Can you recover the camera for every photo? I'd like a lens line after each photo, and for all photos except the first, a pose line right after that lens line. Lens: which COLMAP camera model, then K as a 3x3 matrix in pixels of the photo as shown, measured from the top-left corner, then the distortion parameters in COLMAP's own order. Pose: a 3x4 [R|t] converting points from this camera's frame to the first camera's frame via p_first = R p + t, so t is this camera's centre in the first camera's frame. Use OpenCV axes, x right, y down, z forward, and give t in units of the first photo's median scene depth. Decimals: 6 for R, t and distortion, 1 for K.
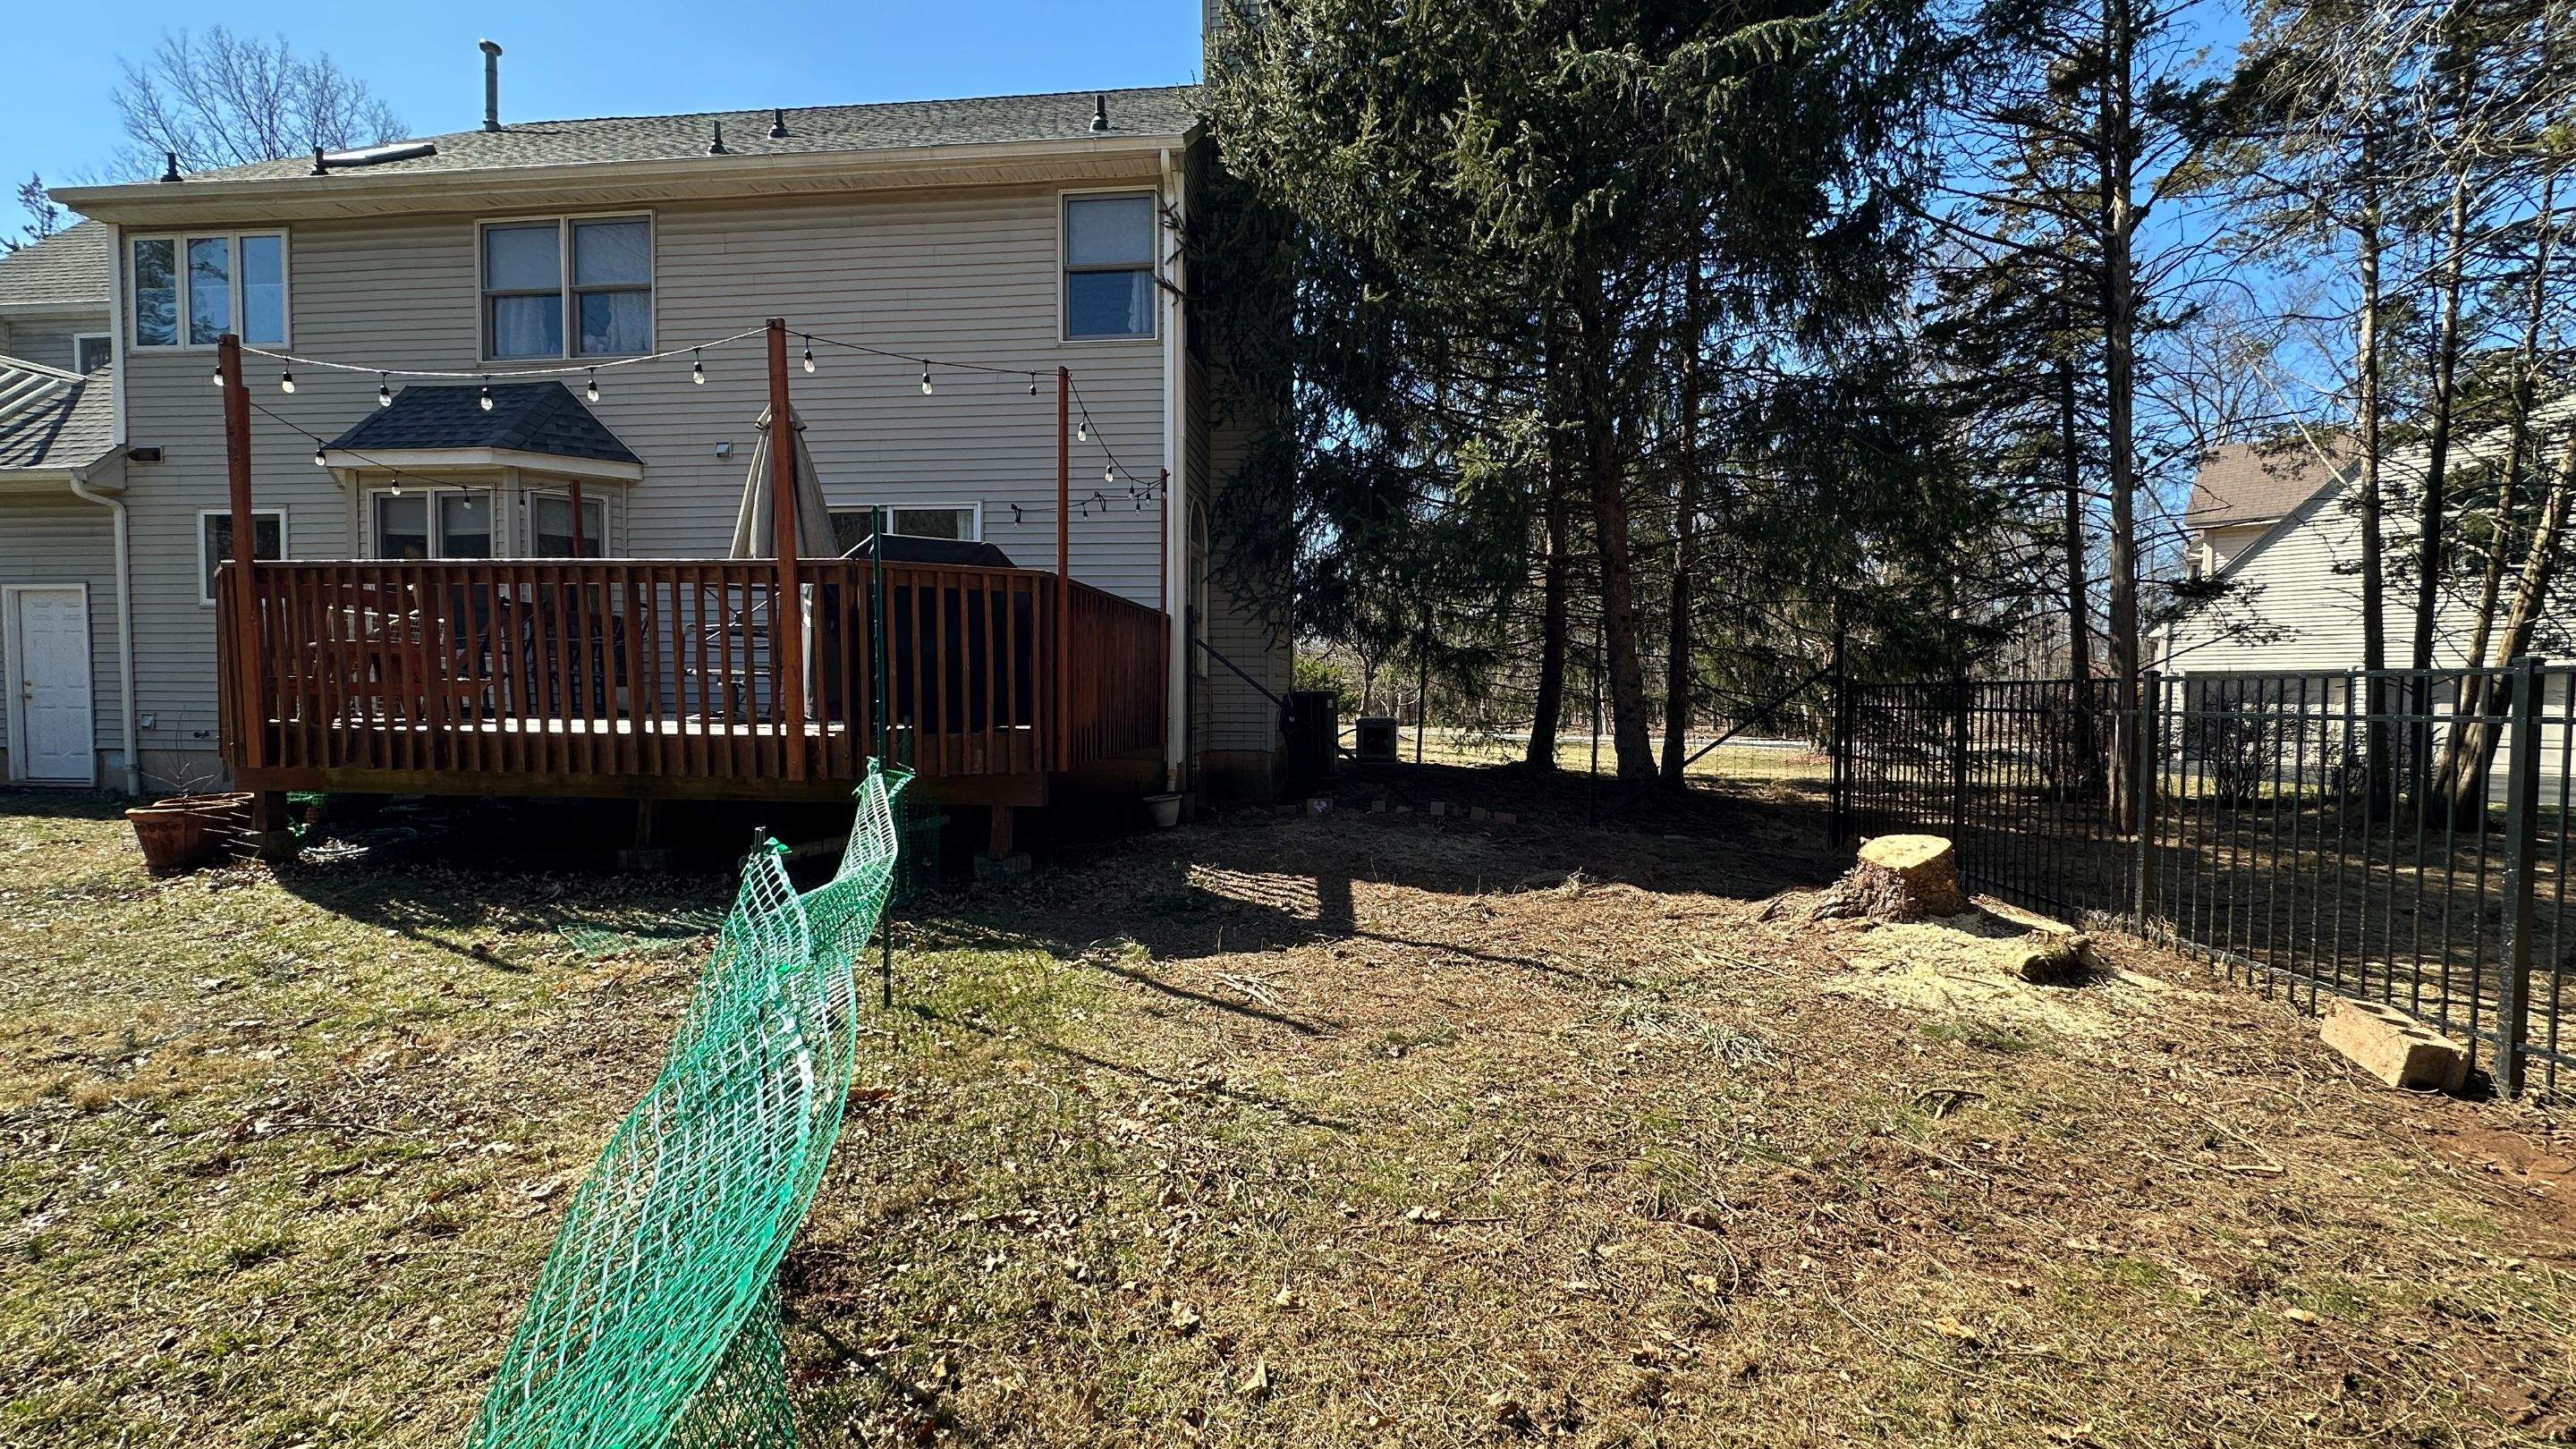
lens RADIAL K [[1014.1, 0, 1283.9], [0, 1014.1, 720.6], [0, 0, 1]] dist [0.003107, -0.000029]
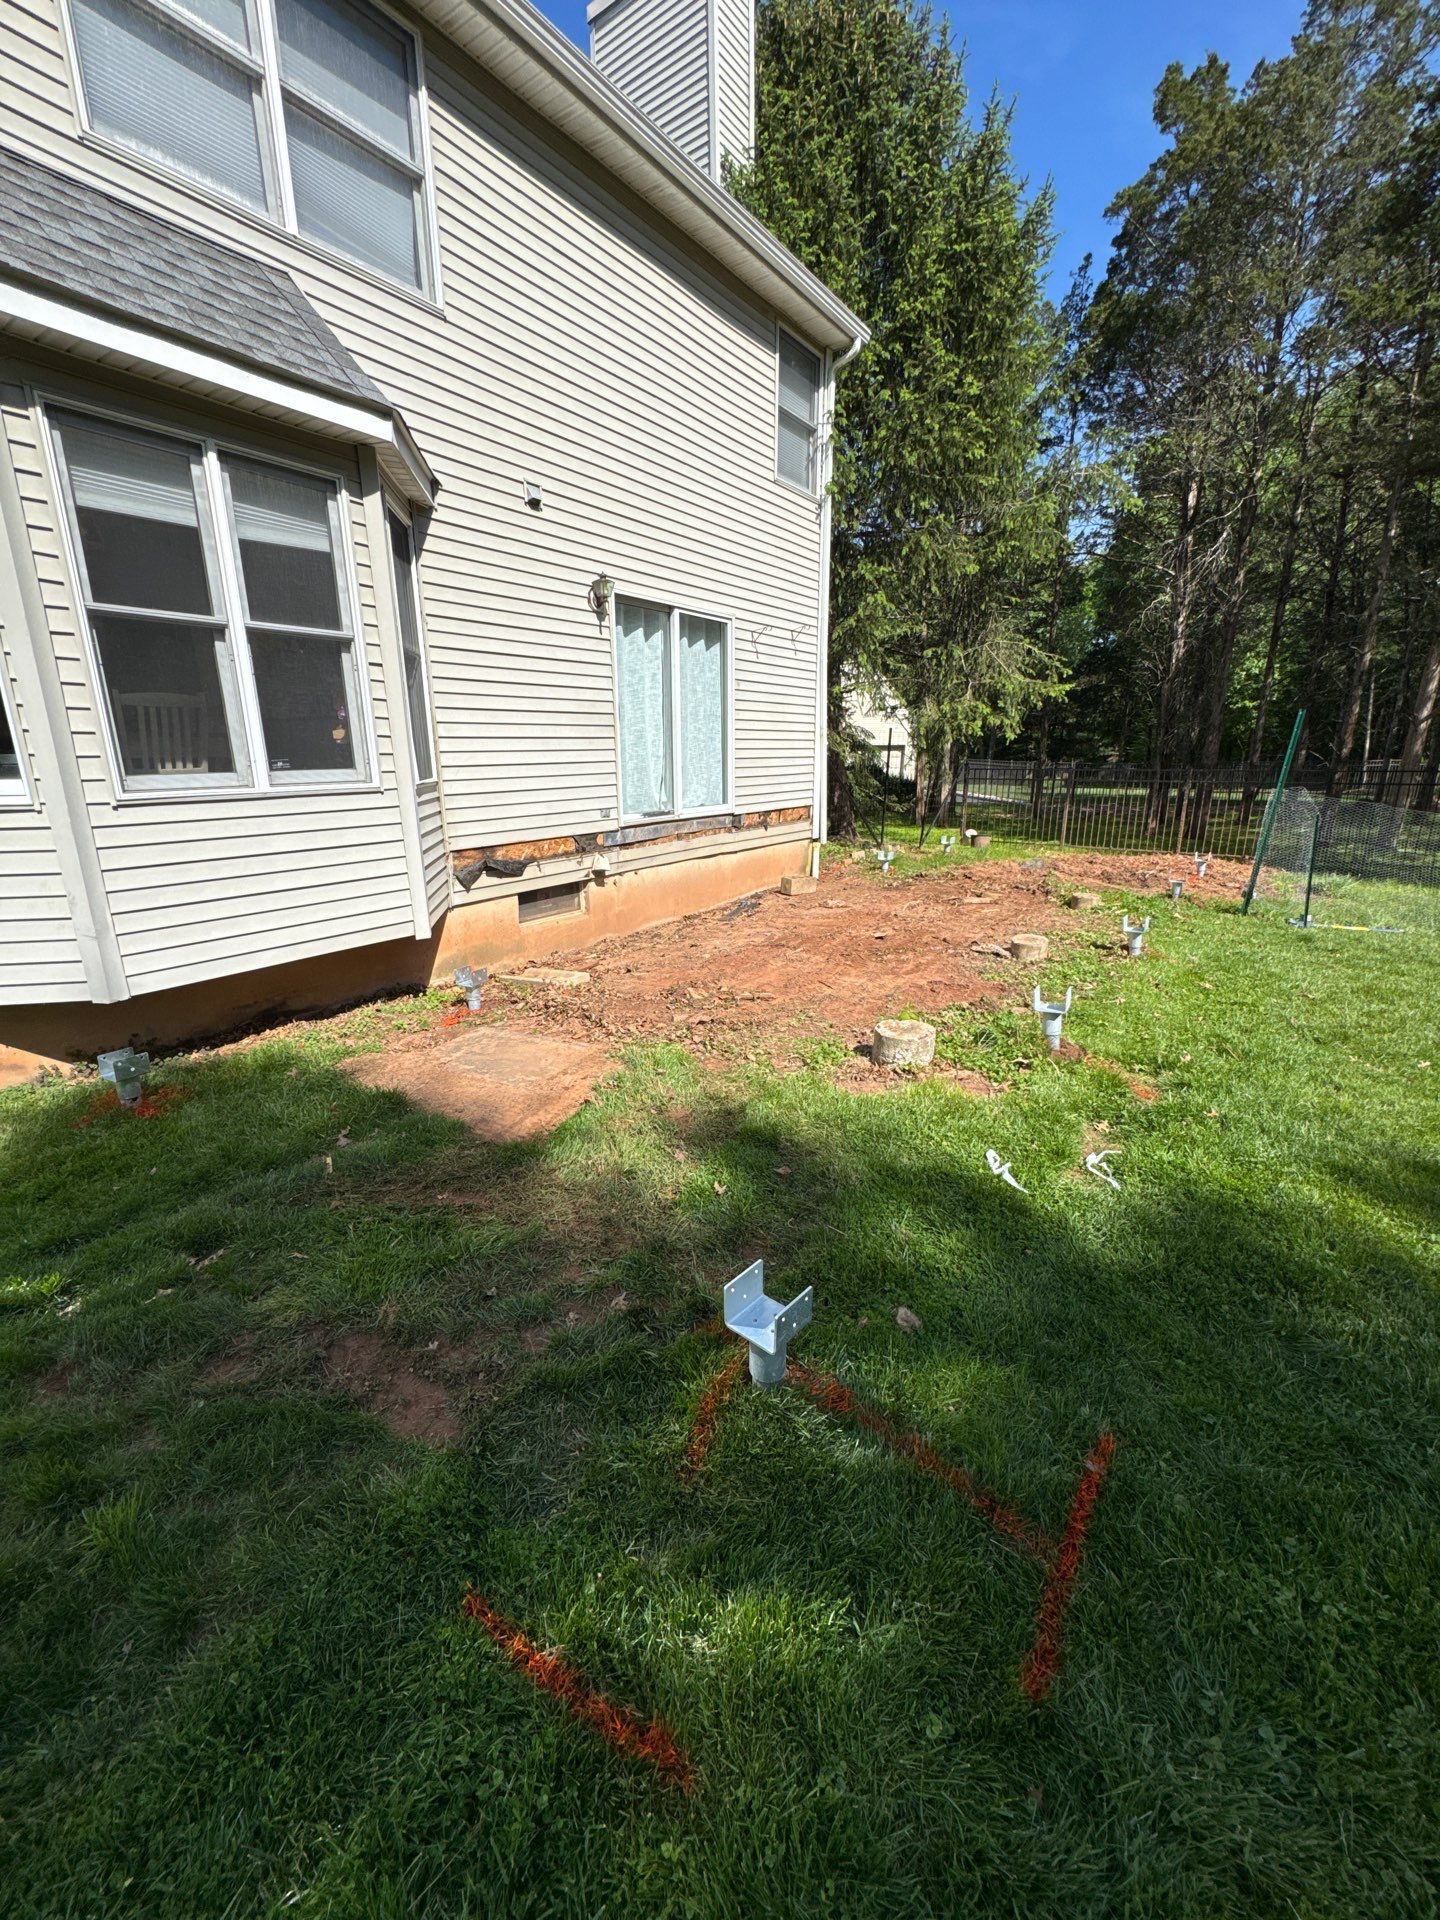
lens RADIAL K [[770.0, 0, 716.5], [0, 770.0, 952.1], [0, 0, 1]] dist [0.000588, 0.000114]
pose [[0.499648, -0.231313, 0.834773, -0.964499], [0.027411, 0.967426, 0.251664, -0.065529], [-0.865795, -0.102862, 0.489713, 0.505925]]
